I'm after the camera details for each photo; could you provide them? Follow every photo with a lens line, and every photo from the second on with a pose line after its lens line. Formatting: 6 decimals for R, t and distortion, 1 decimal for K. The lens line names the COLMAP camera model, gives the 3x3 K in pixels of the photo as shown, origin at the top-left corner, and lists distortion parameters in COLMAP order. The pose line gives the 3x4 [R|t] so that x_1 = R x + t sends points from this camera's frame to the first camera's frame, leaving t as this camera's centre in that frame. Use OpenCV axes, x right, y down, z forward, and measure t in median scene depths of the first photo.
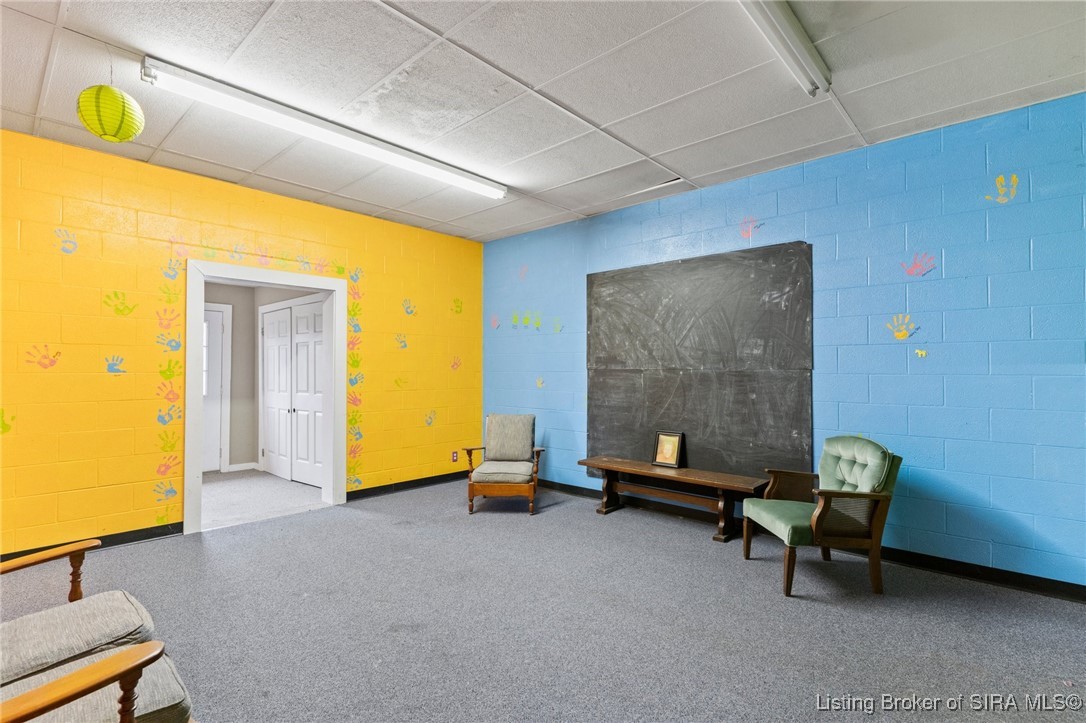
lens RADIAL K [[515.7, 0, 543.2], [0, 515.7, 364.0], [0, 0, 1]] dist [0.005713, -0.000480]
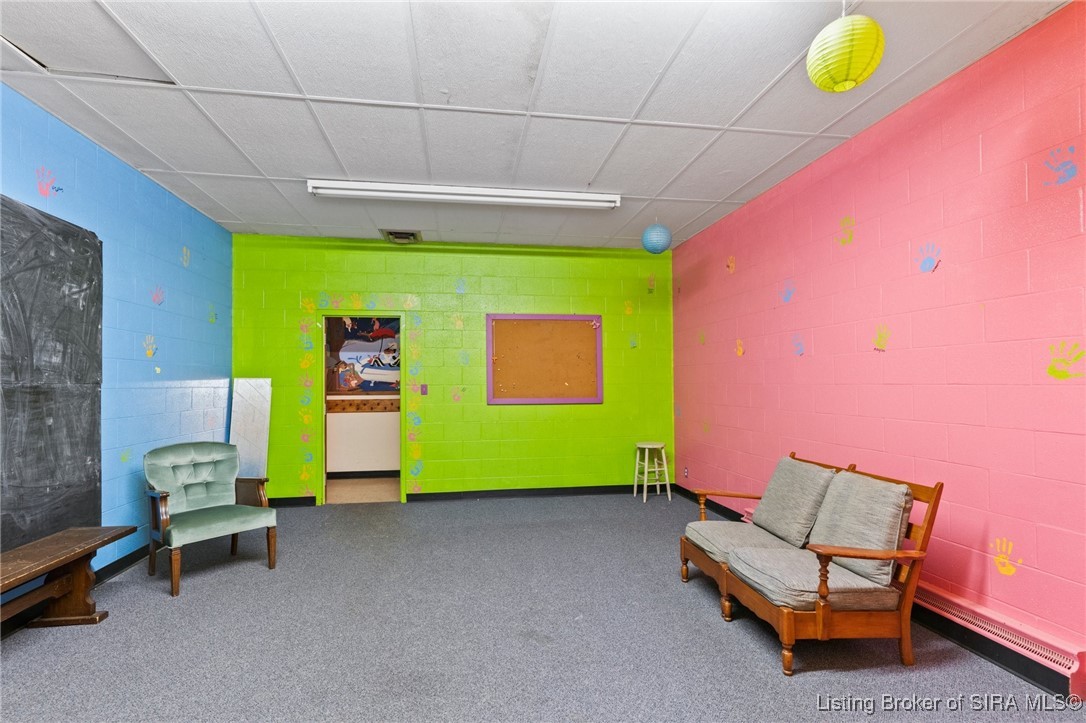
lens RADIAL K [[515.7, 0, 541.7], [0, 515.7, 368.2], [0, 0, 1]] dist [0.005713, -0.000480]
pose [[-0.779563, 0.021188, 0.625966, -0.586631], [-0.001428, 0.999365, -0.035607, 0.013343], [-0.626323, -0.028652, -0.779037, 1.151289]]
